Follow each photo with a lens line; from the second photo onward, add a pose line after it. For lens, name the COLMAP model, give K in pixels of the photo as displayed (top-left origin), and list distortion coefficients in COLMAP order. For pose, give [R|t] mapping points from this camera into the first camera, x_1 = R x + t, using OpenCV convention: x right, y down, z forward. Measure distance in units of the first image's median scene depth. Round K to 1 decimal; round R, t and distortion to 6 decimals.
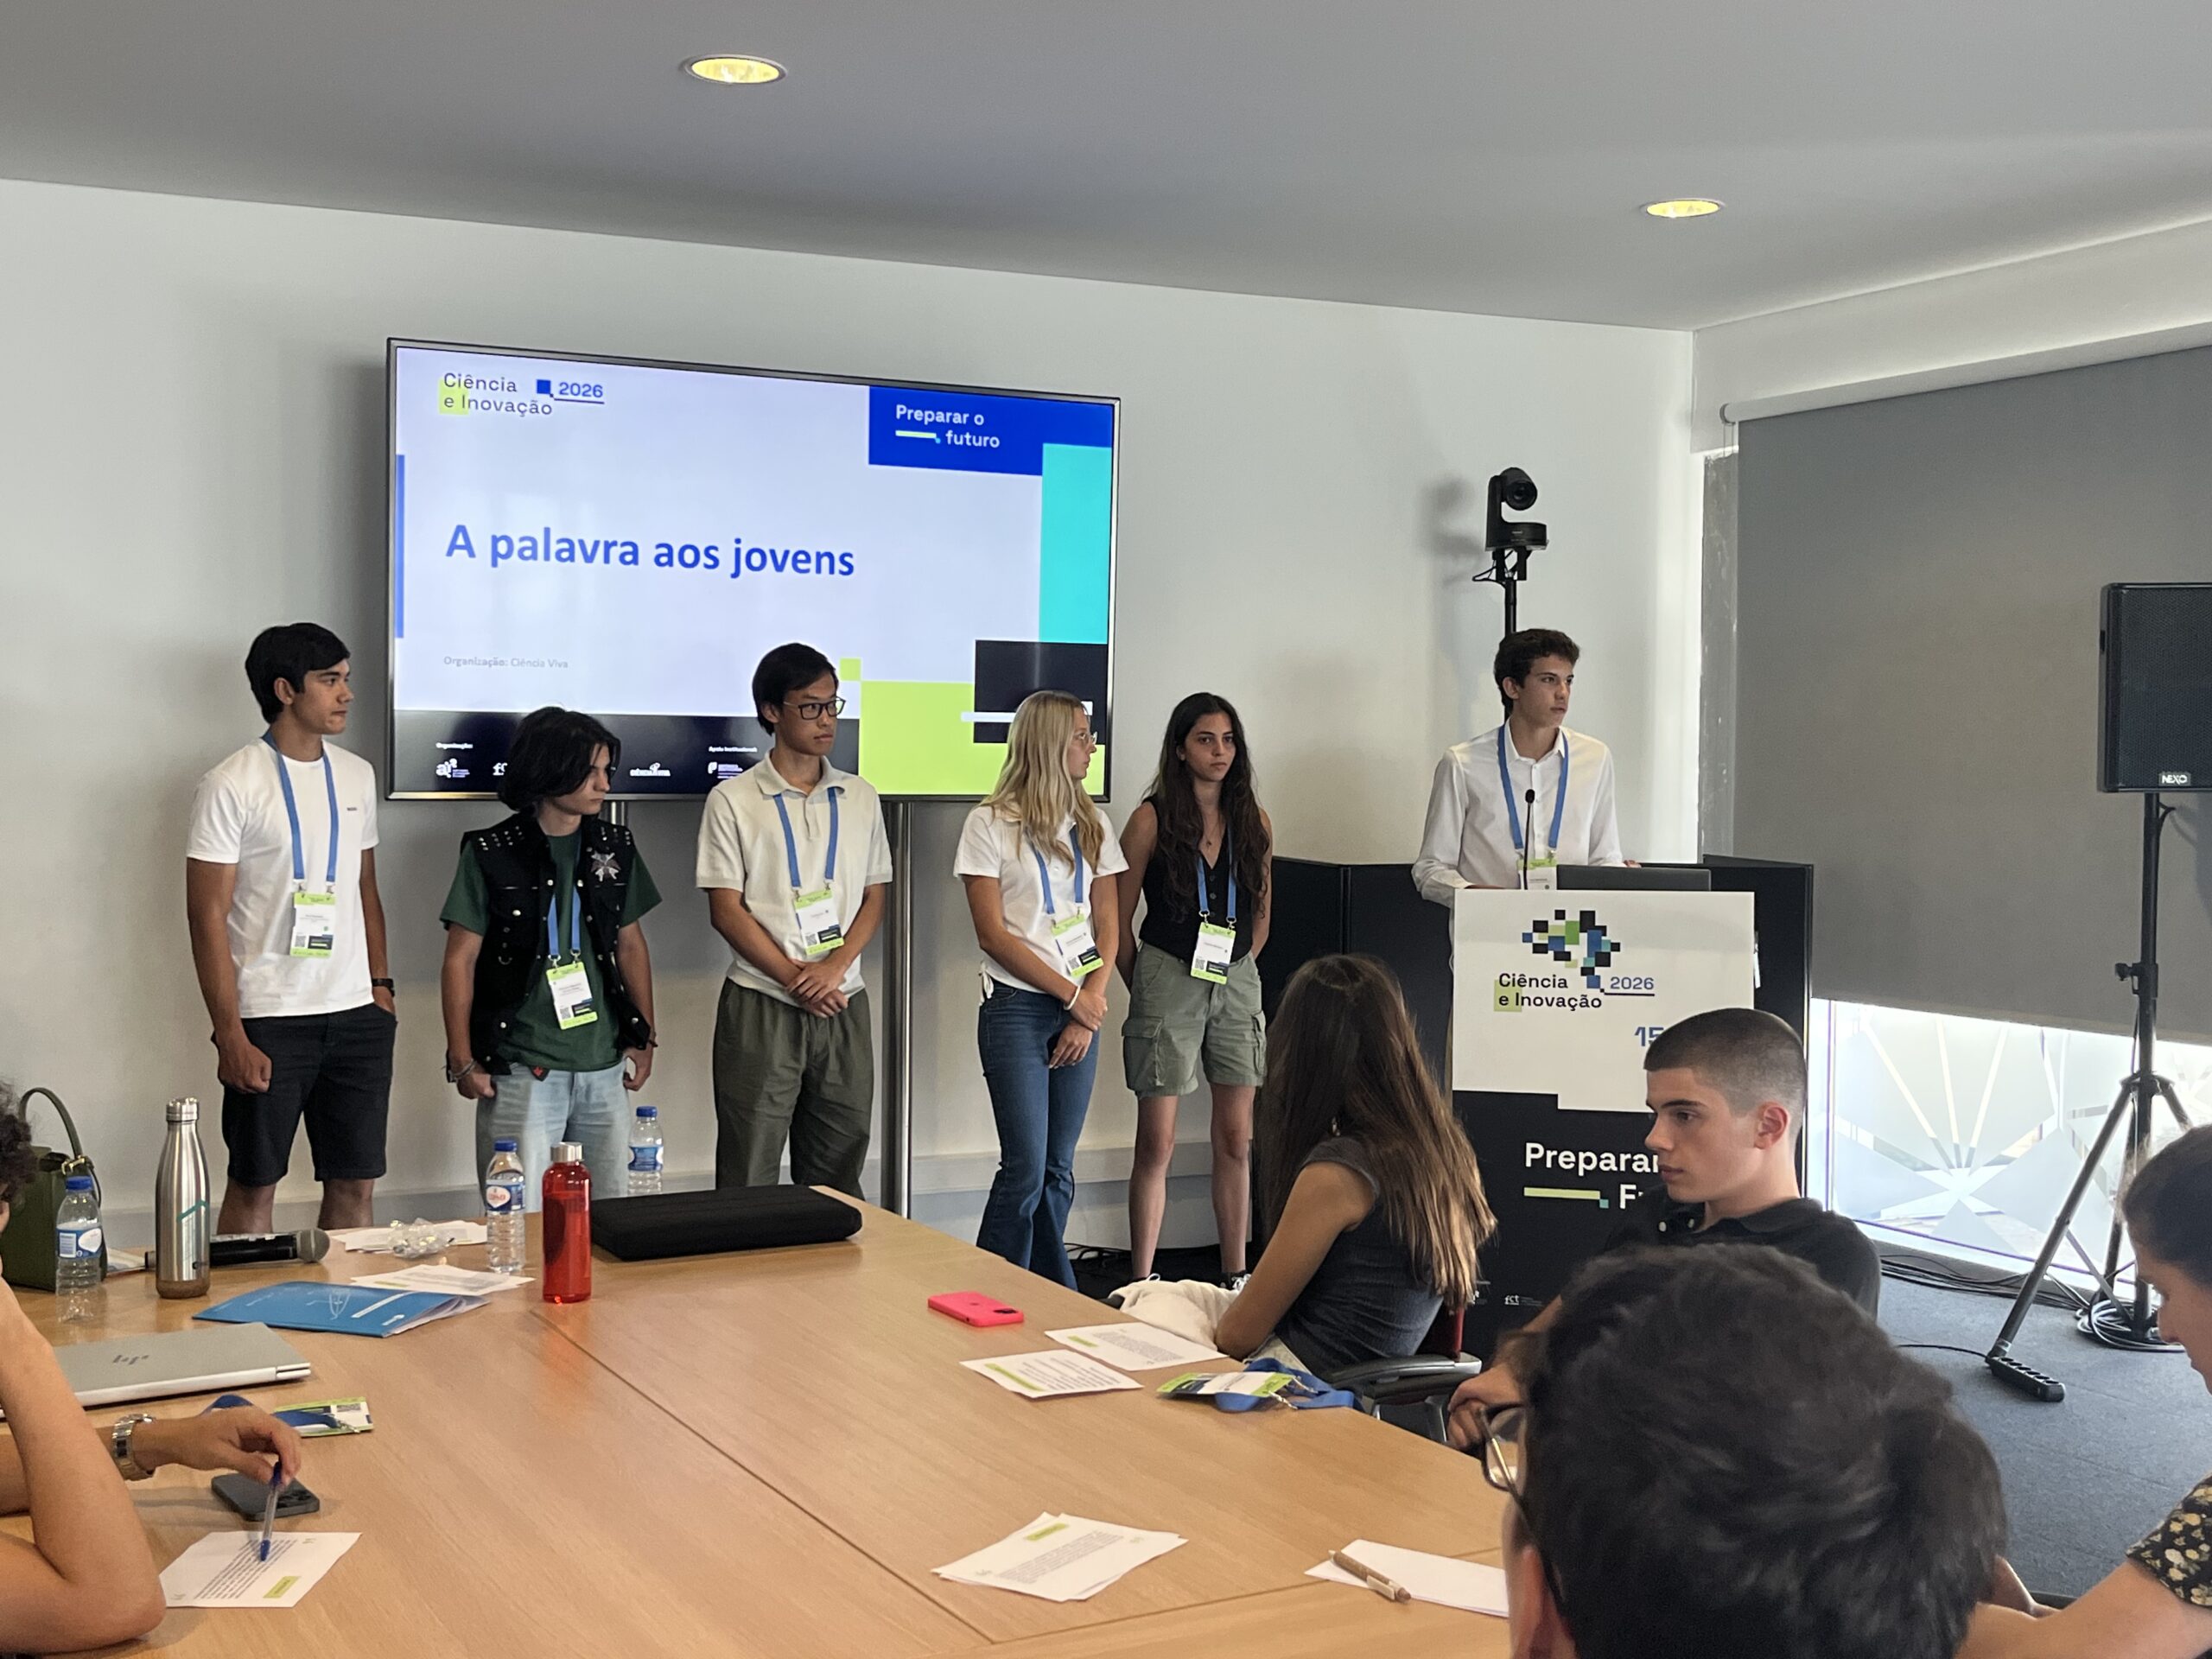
lens RADIAL K [[2485.0, 0, 1117.5], [0, 2485.0, 819.9], [0, 0, 1]] dist [0.053741, 0.000000]
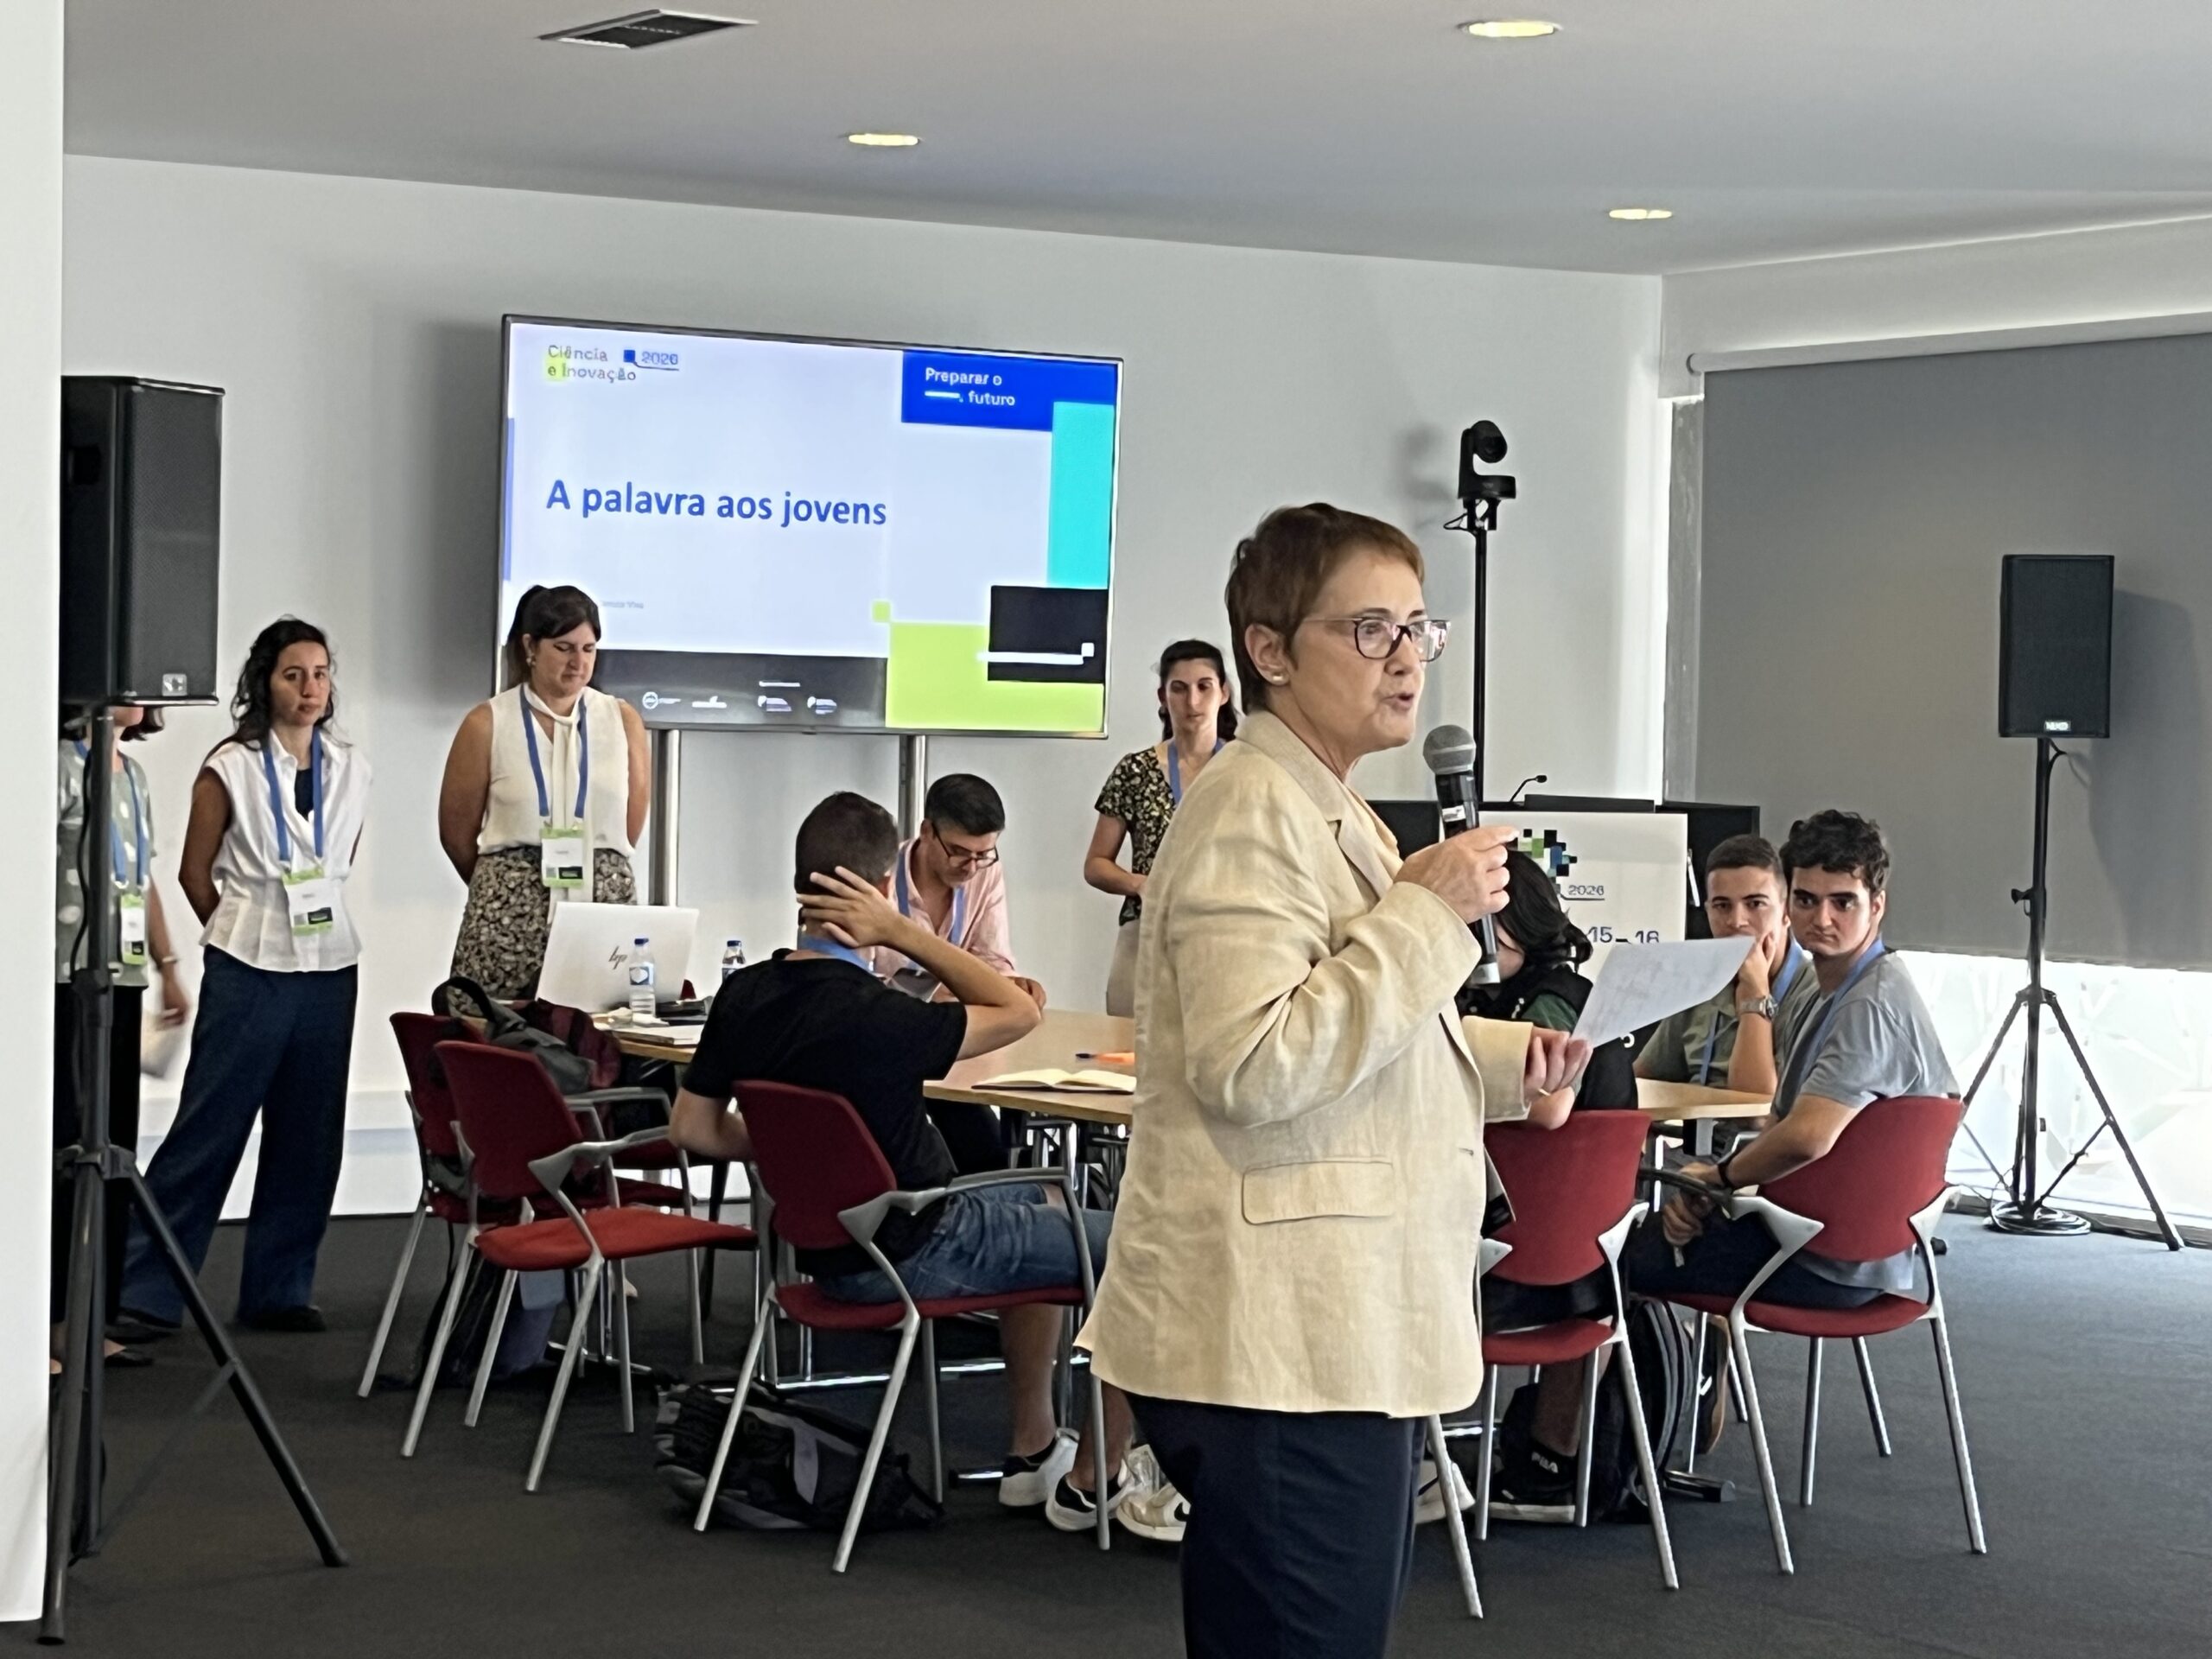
lens RADIAL K [[4526.4, 0, 1112.4], [0, 4526.4, 843.0], [0, 0, 1]] dist [0.111303, 0.000000]
pose [[0.996018, 0.009958, 0.088598, -0.188405], [-0.010213, 0.999945, 0.002423, 0.035795], [-0.088569, -0.003318, 0.996064, -1.013621]]
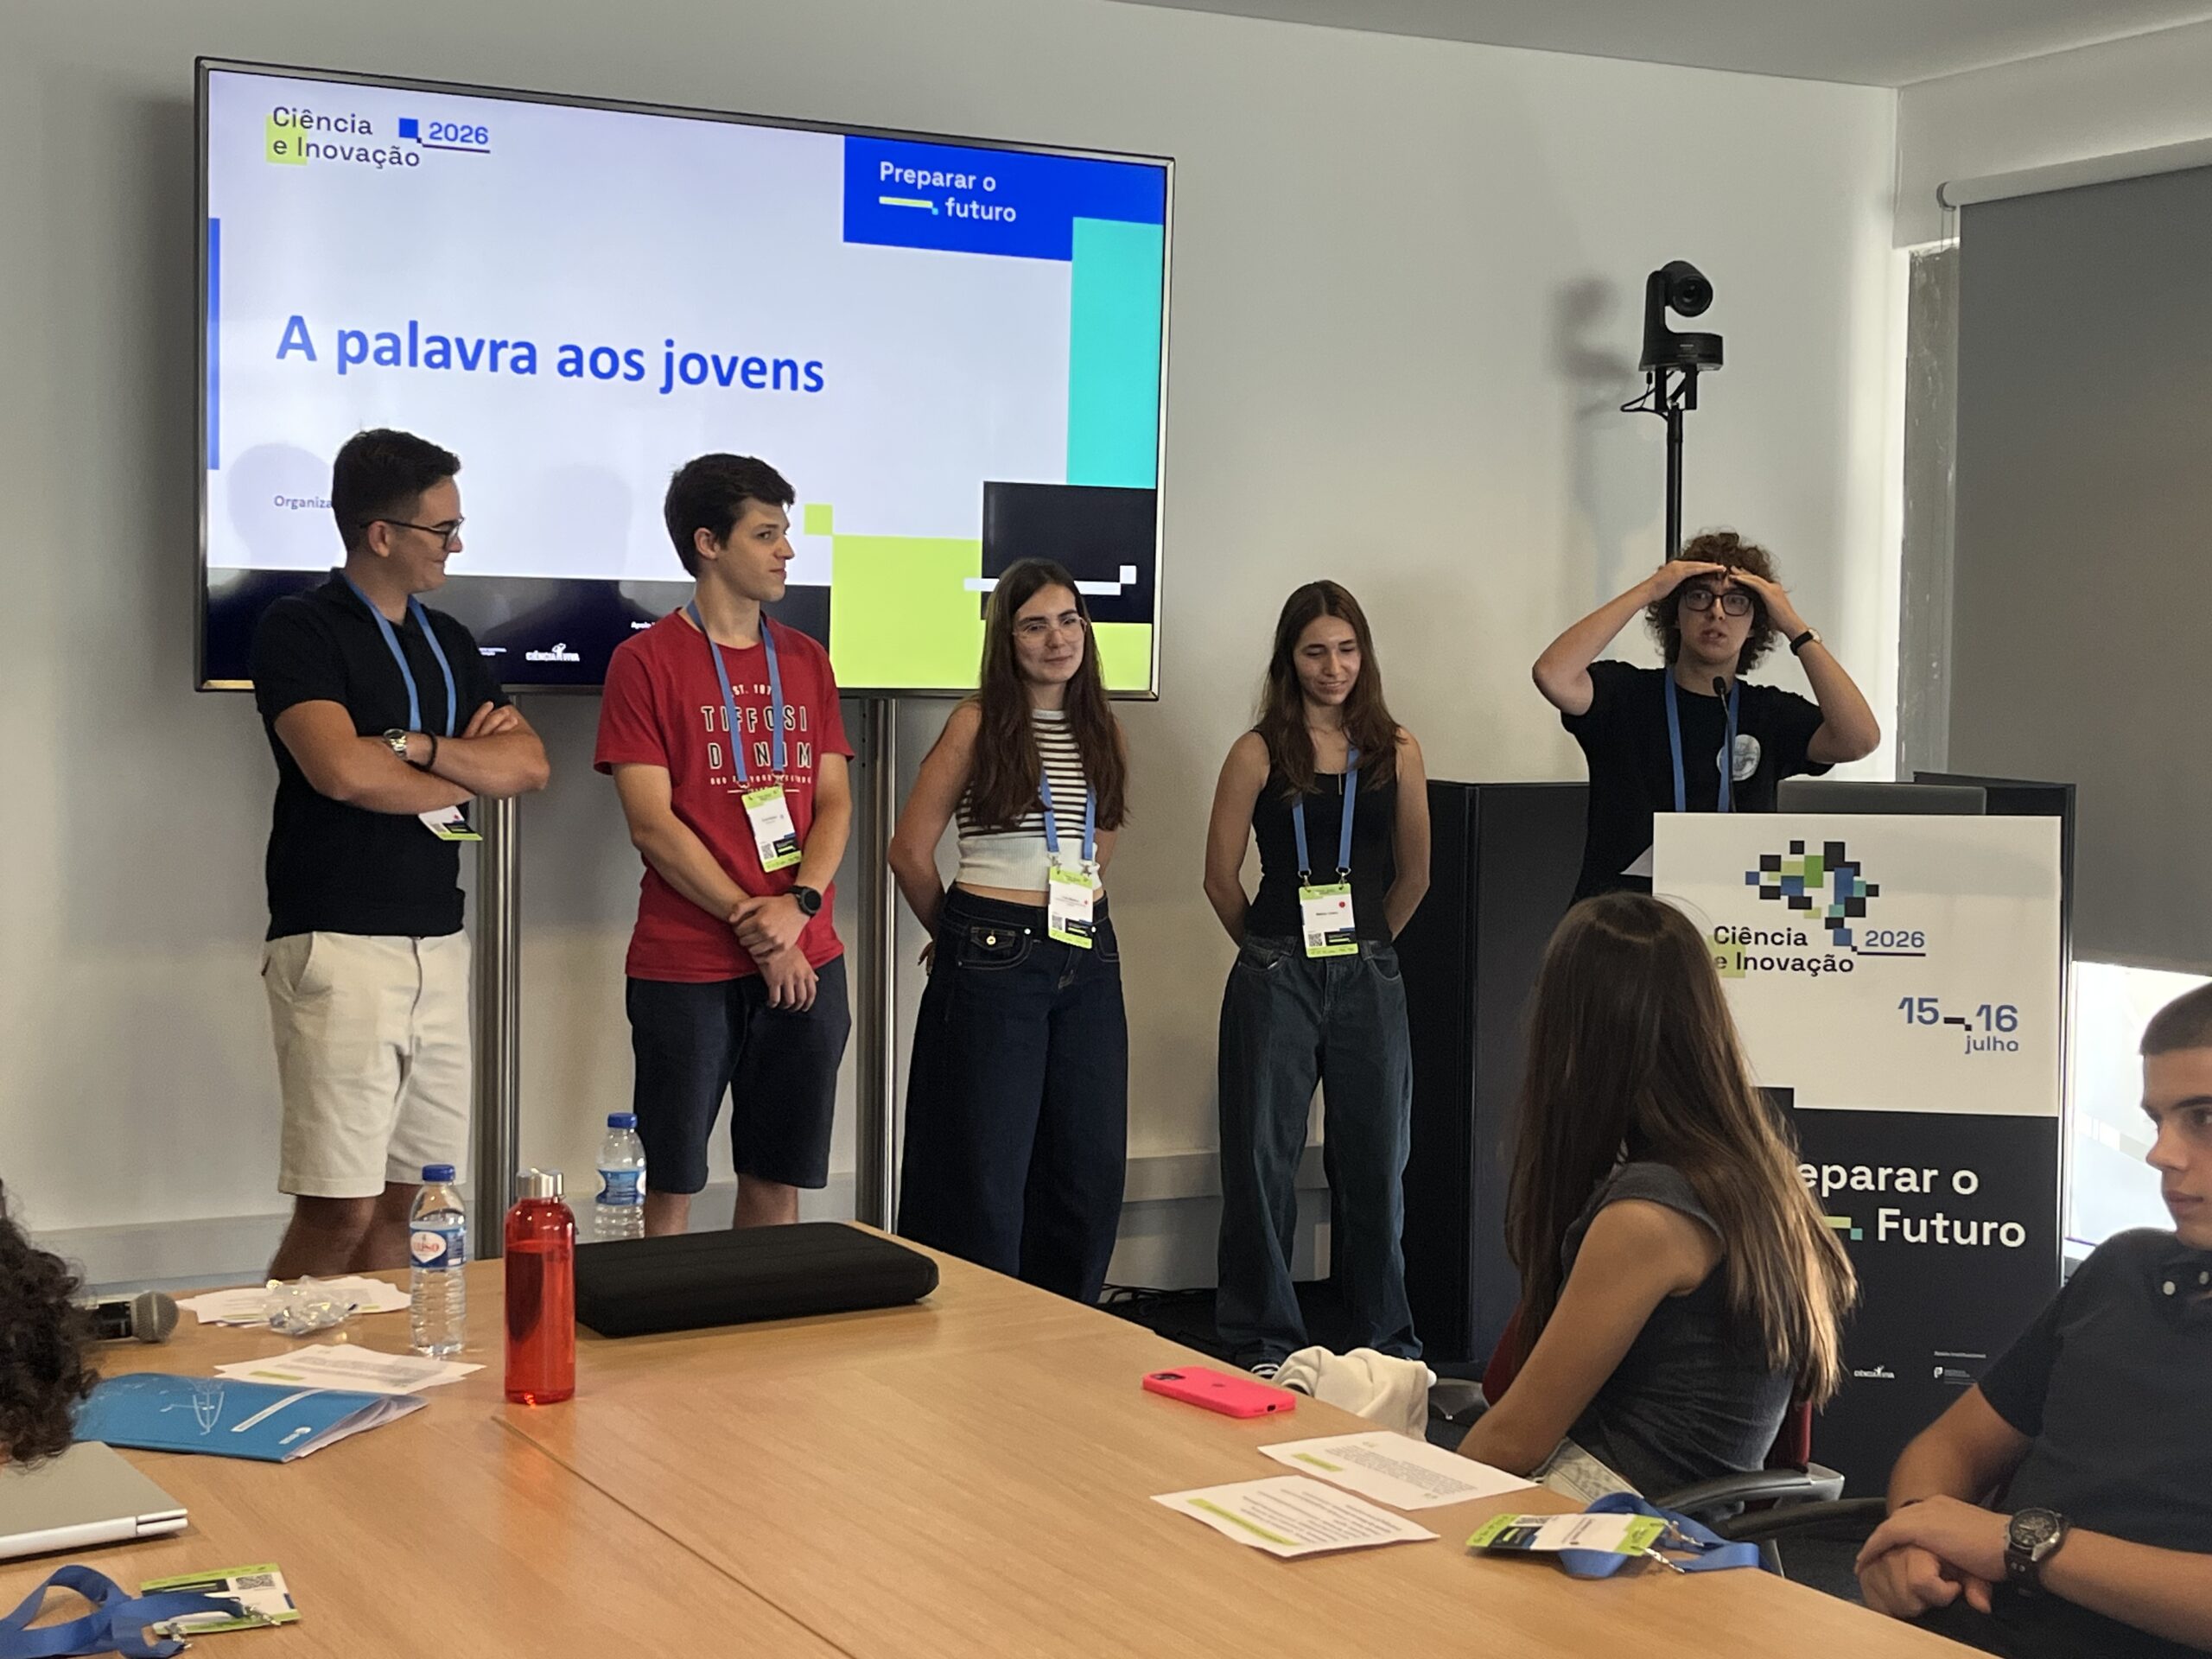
lens RADIAL K [[3044.7, 0, 1131.6], [0, 3044.7, 809.4], [0, 0, 1]] dist [0.049163, 0.000000]
pose [[0.999392, 0.001076, 0.034852, -0.047427], [-0.001840, 0.999758, 0.021907, 0.006511], [-0.034820, -0.021958, 0.999152, 0.087100]]
